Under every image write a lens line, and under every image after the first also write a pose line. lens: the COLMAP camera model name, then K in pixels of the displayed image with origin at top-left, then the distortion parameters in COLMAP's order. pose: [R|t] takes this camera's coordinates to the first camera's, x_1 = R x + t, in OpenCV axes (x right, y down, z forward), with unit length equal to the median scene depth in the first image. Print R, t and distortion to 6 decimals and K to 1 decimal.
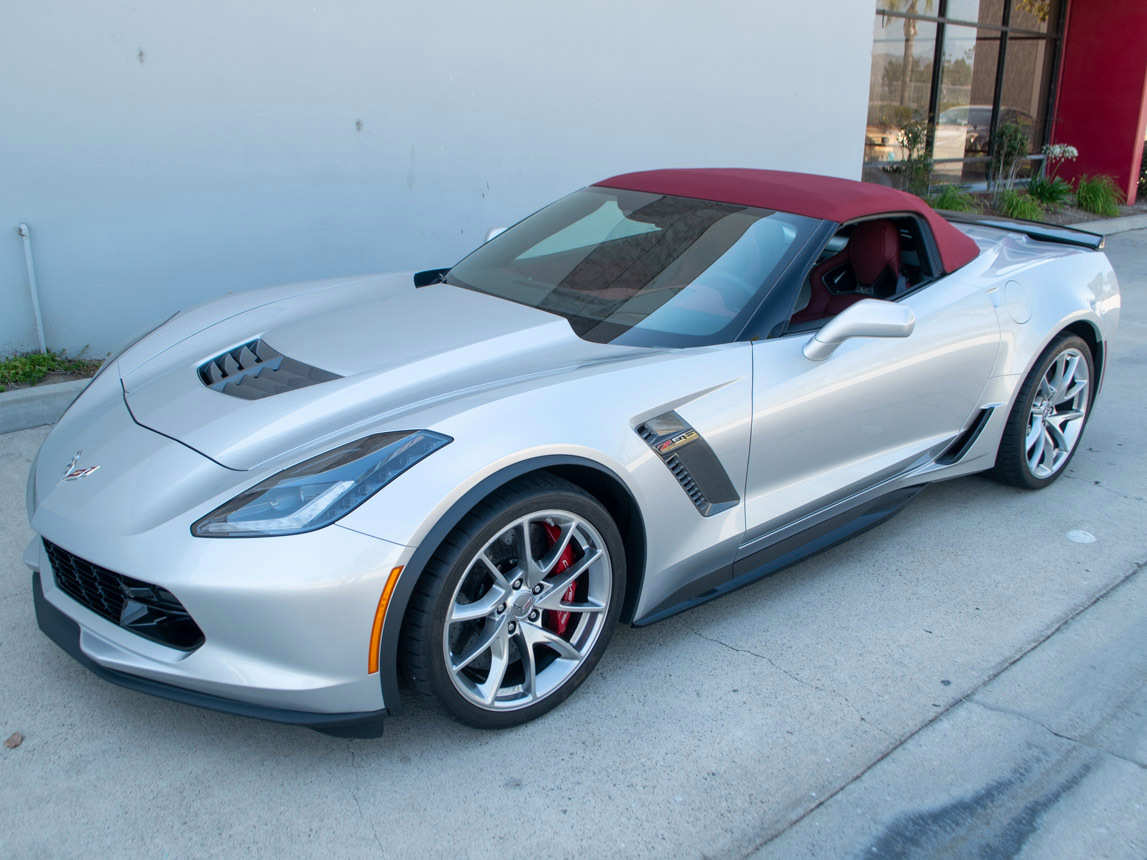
lens RADIAL K [[1030.1, 0, 568.8], [0, 1030.1, 453.6], [0, 0, 1]] dist [-0.066912, -0.006066]
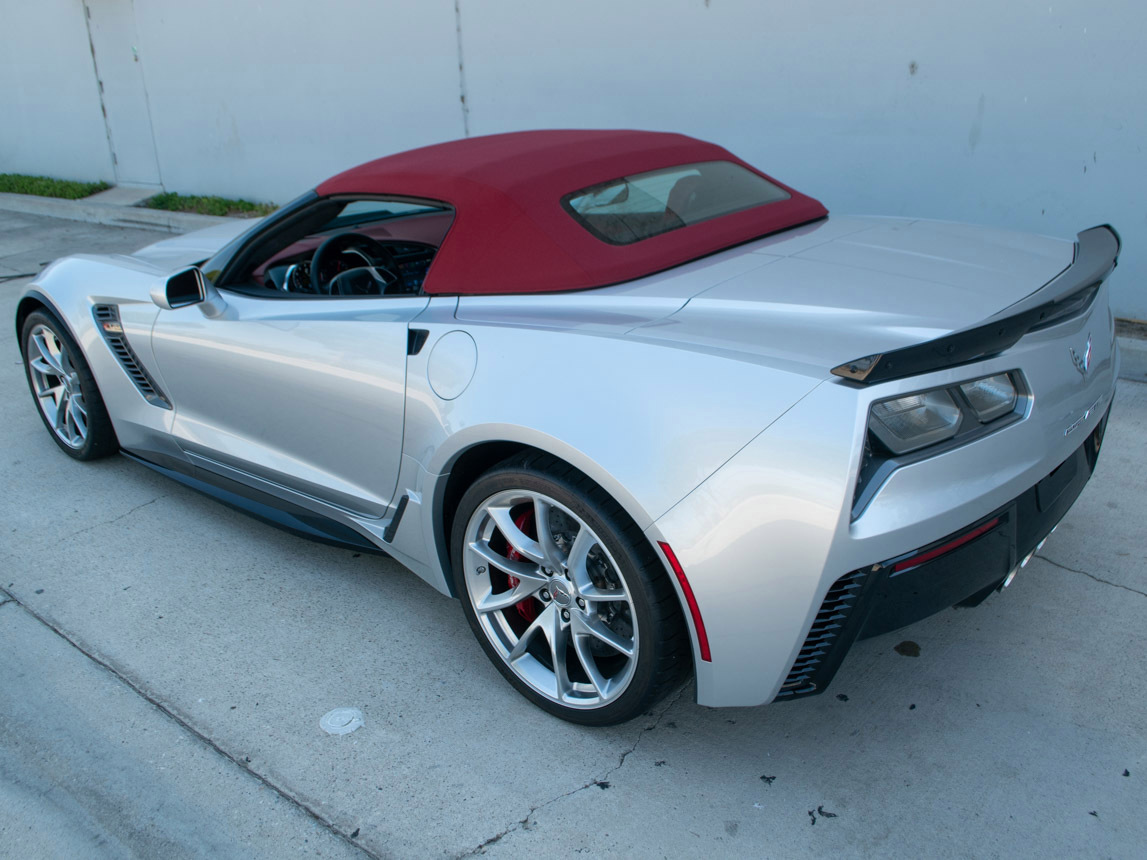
lens RADIAL K [[1030.1, 0, 568.8], [0, 1030.1, 453.6], [0, 0, 1]] dist [-0.066912, -0.006066]
pose [[0.143738, 0.357519, -0.922778, 1.451410], [-0.284532, 0.908018, 0.307480, -0.432997], [0.947830, 0.218364, 0.232242, 1.273402]]
